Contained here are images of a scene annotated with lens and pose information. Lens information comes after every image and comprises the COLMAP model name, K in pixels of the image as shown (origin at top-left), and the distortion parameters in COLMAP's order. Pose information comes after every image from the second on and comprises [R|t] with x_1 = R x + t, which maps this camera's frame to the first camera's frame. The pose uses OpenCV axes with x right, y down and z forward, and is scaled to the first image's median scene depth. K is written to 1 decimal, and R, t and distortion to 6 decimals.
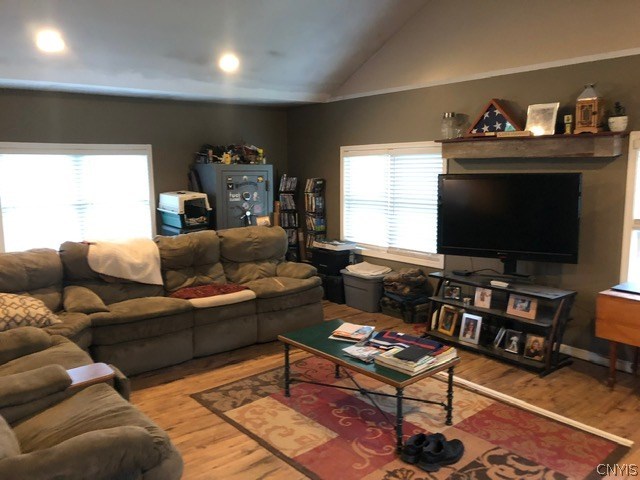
lens RADIAL K [[526.3, 0, 323.4], [0, 526.3, 239.6], [0, 0, 1]] dist [0.049558, -0.054358]
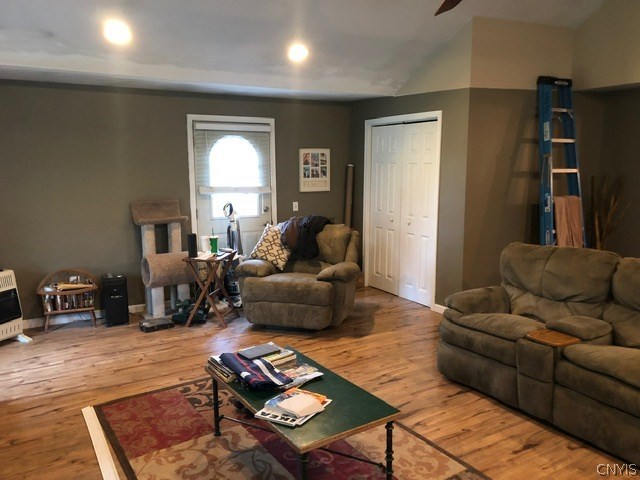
lens RADIAL K [[526.3, 0, 323.9], [0, 526.3, 243.5], [0, 0, 1]] dist [0.049558, -0.054358]
pose [[-0.989473, -0.008404, 0.144471, -0.064053], [0.033765, 0.957350, 0.286949, -0.178289], [-0.140721, 0.288807, -0.946989, 1.250054]]
